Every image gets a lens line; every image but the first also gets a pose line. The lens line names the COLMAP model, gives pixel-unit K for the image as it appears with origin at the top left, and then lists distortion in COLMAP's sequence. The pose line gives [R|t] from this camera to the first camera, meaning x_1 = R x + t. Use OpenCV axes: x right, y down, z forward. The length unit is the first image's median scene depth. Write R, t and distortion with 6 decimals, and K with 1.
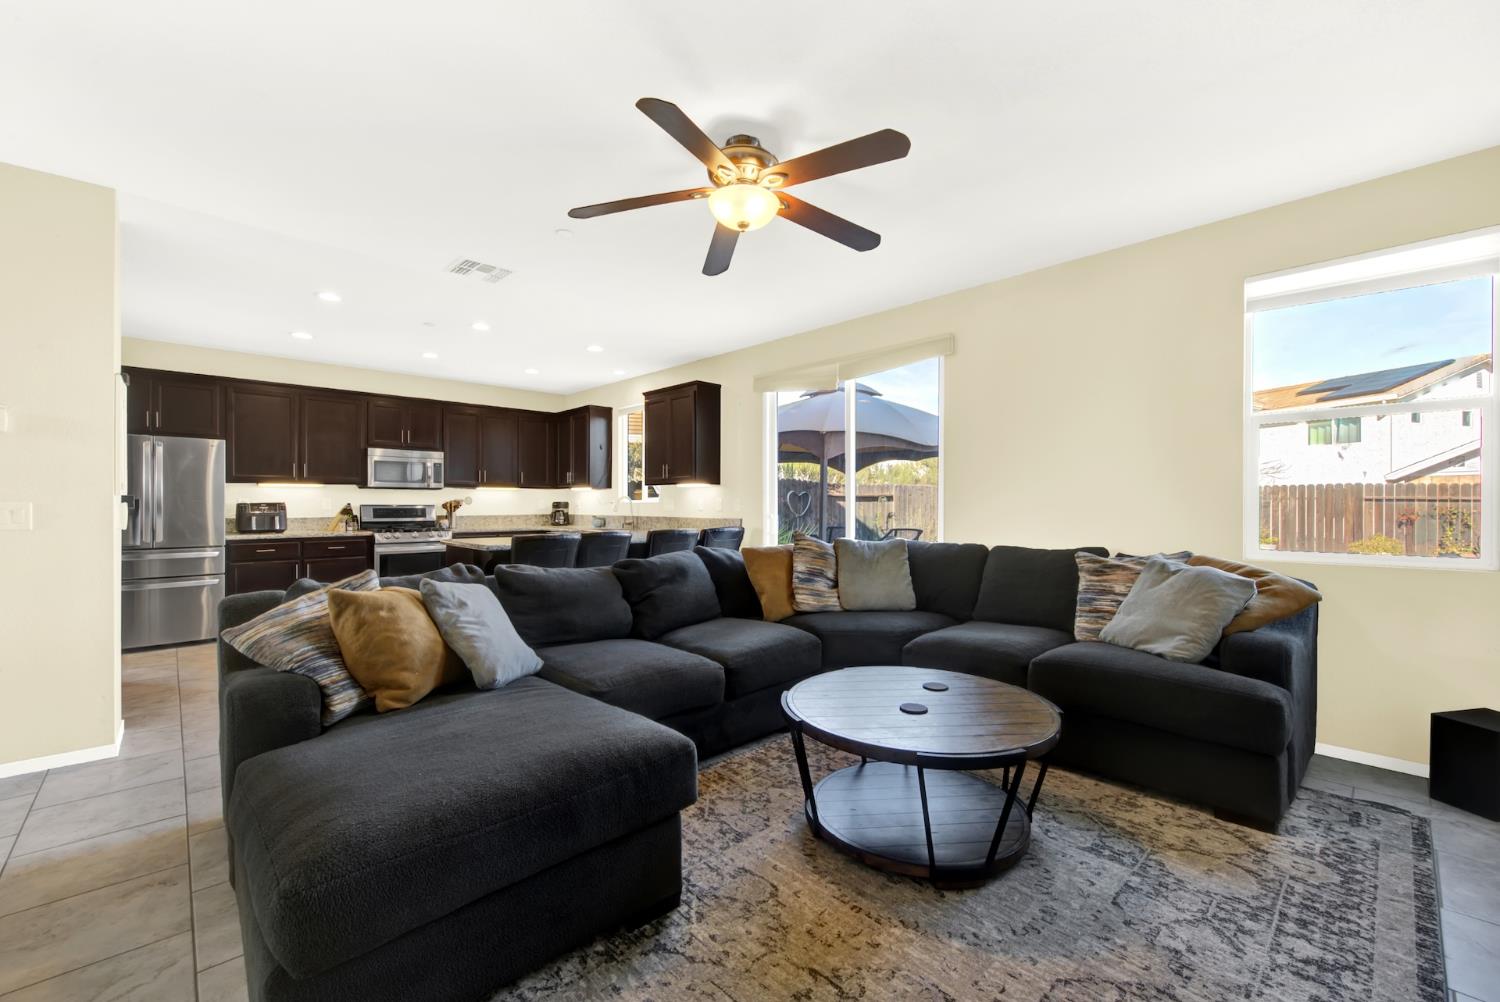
lens RADIAL K [[612.6, 0, 756.8], [0, 612.6, 501.1], [0, 0, 1]] dist [-0.002741, -0.000460]
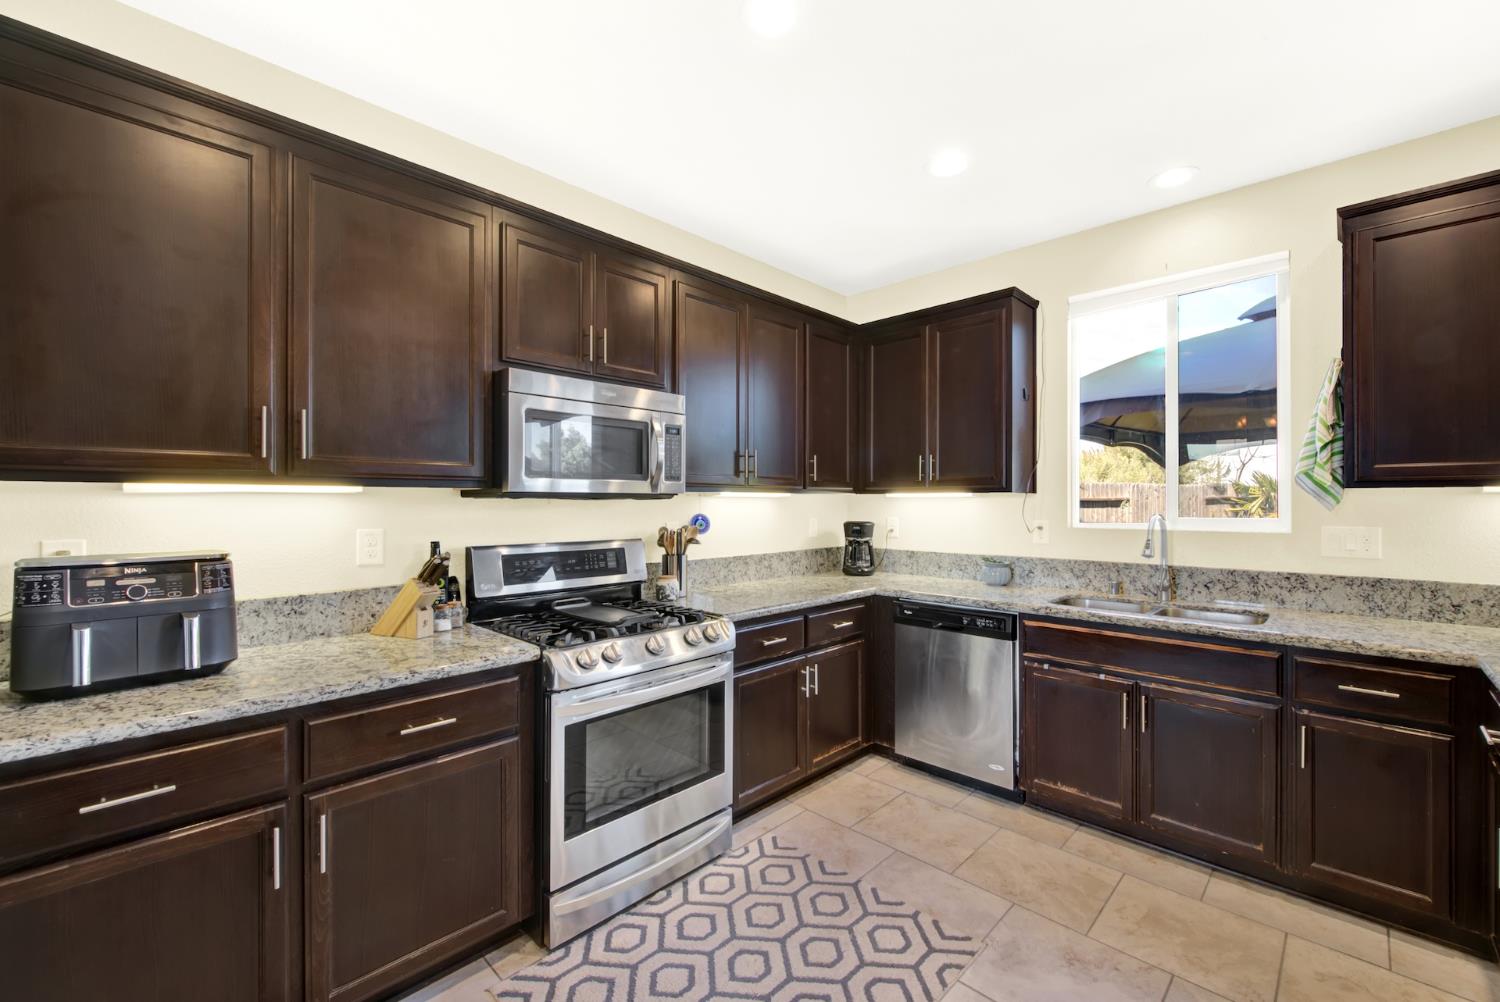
lens RADIAL K [[620.1, 0, 750.0], [0, 620.1, 501.0], [0, 0, 1]] dist [0.032462, -0.000147]
pose [[0.999673, -0.003797, 0.025270, -0.503989], [0.003713, 0.999987, 0.003358, -0.019575], [-0.025282, -0.003263, 0.999675, 0.656898]]
